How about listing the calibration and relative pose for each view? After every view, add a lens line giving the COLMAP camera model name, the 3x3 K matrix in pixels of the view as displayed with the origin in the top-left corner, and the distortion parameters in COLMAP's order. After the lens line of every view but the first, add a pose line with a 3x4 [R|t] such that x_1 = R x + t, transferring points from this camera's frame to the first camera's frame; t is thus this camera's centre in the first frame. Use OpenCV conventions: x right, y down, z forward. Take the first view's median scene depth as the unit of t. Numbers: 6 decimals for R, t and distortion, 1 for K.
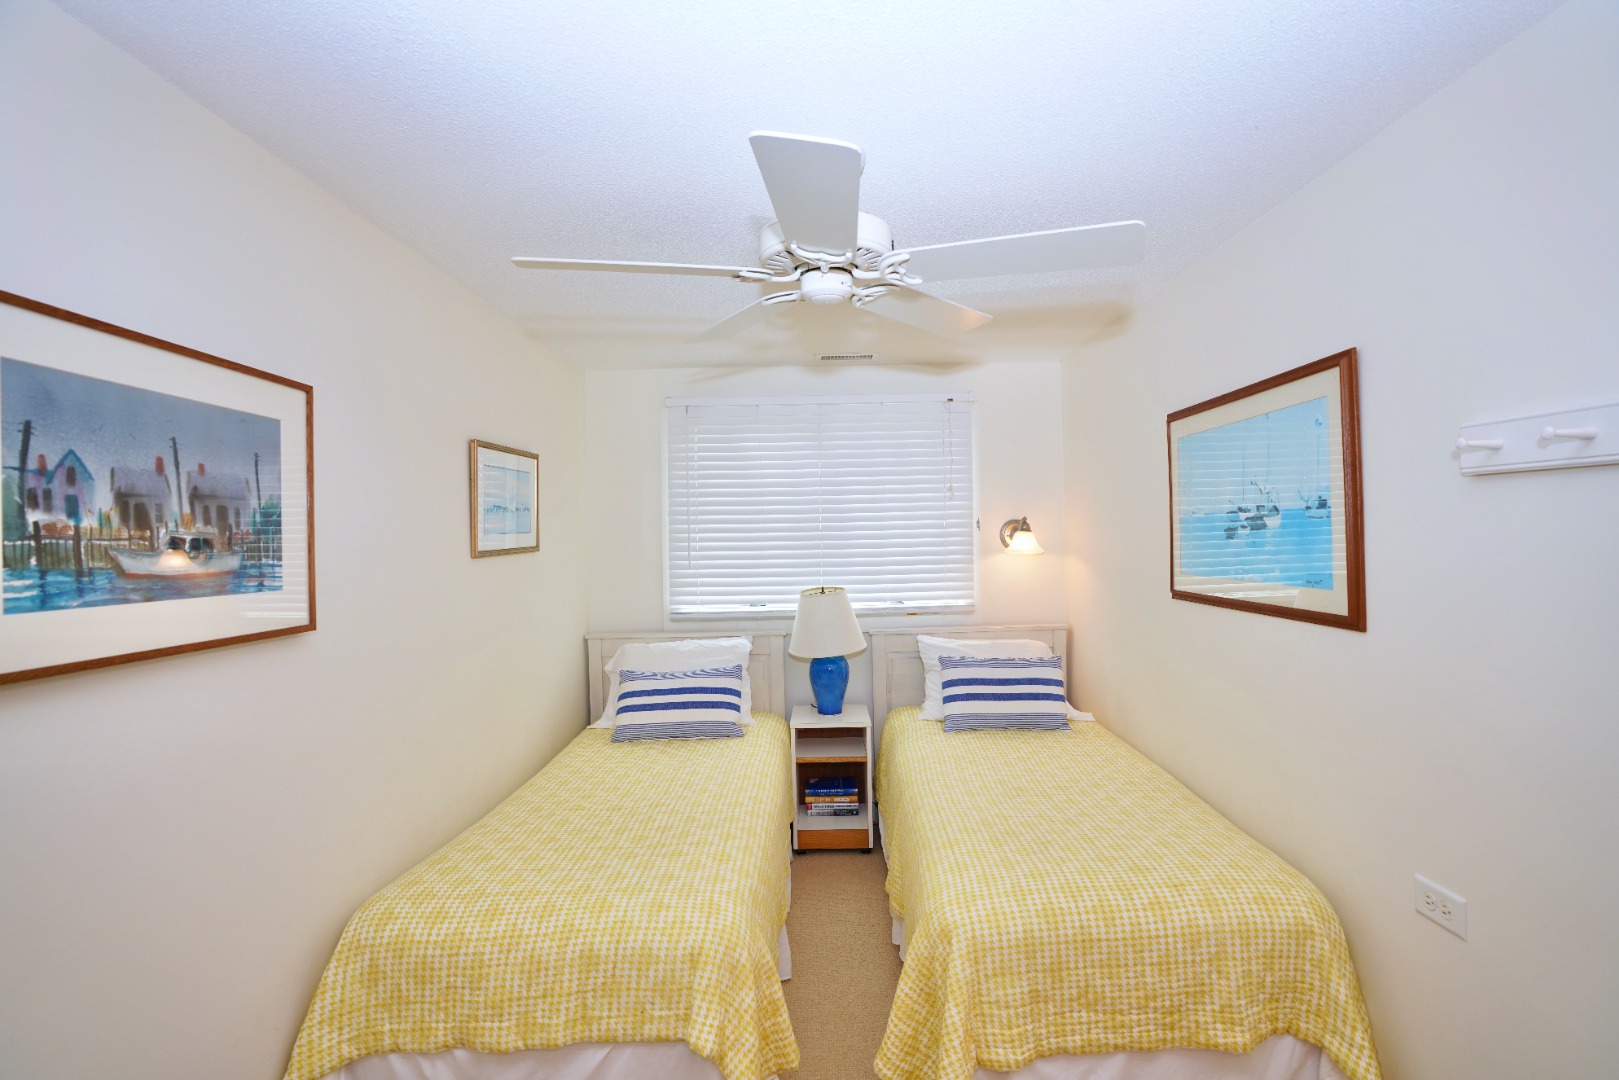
lens RADIAL K [[726.6, 0, 809.5], [0, 726.6, 540.0], [0, 0, 1]] dist [-0.076302, 0.030445]
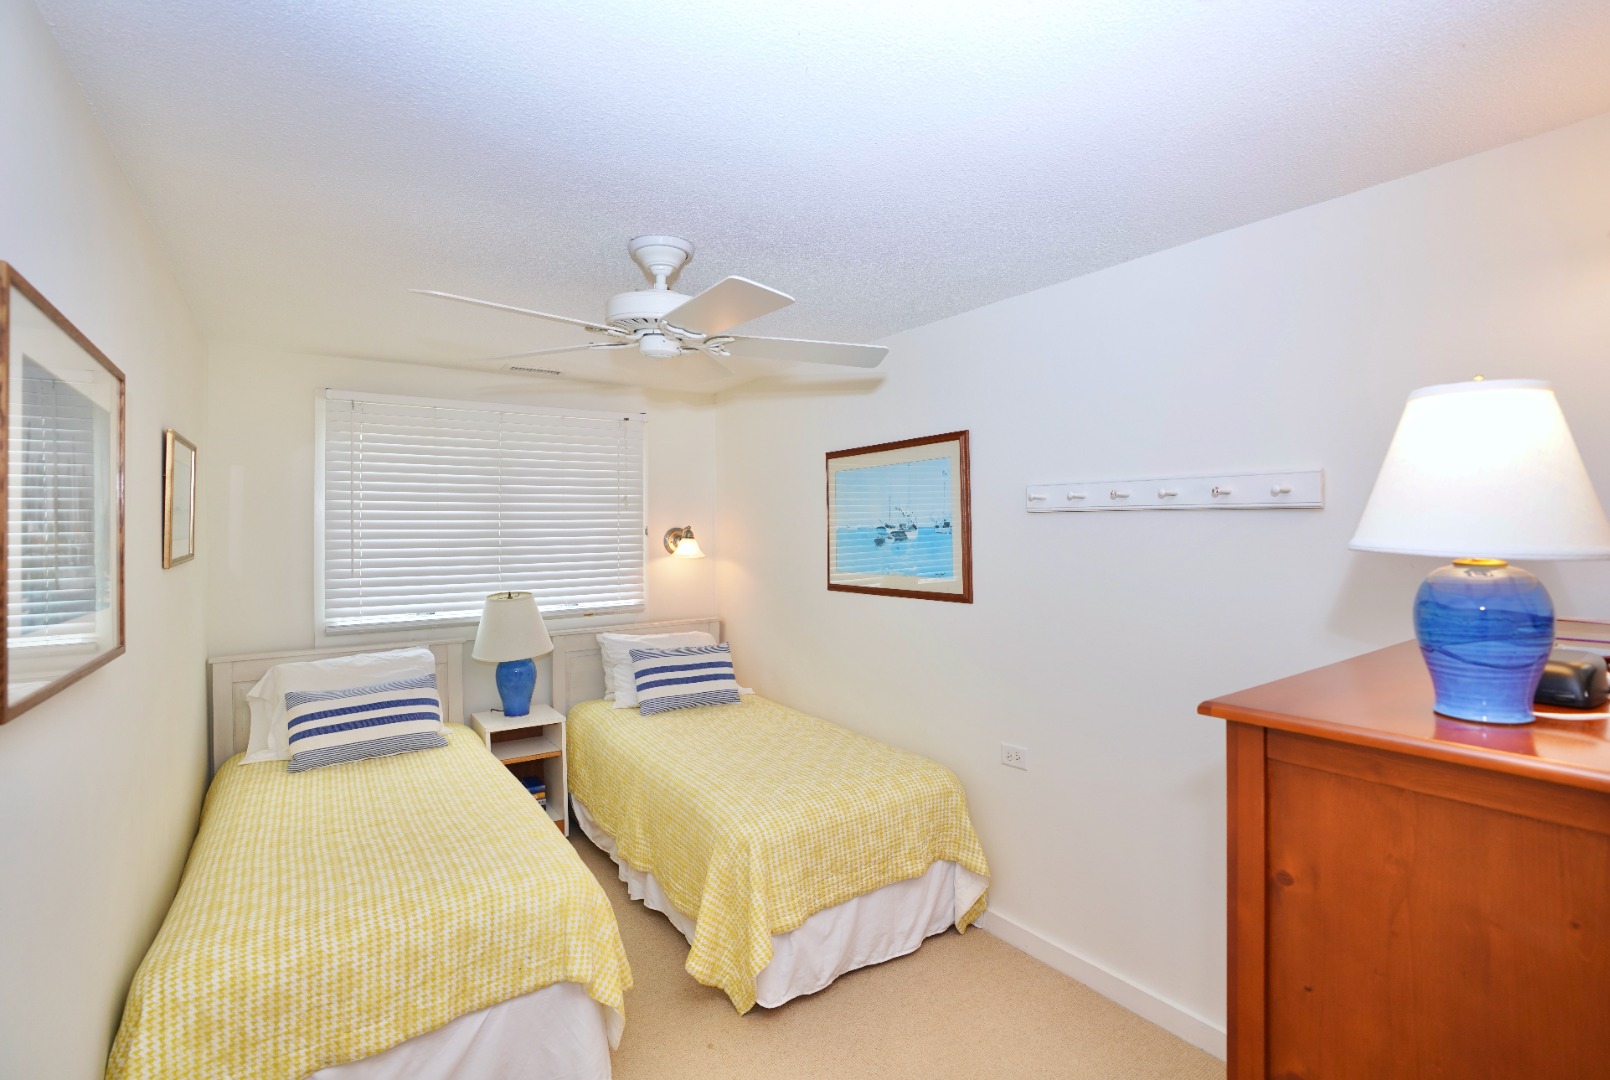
lens RADIAL K [[749.4, 0, 811.0], [0, 749.4, 533.9], [0, 0, 1]] dist [-0.071560, 0.028515]
pose [[0.821089, 0.007860, 0.570747, -0.509942], [-0.000632, 0.999917, -0.012861, -0.009044], [-0.570801, 0.010199, 0.821025, -0.220128]]
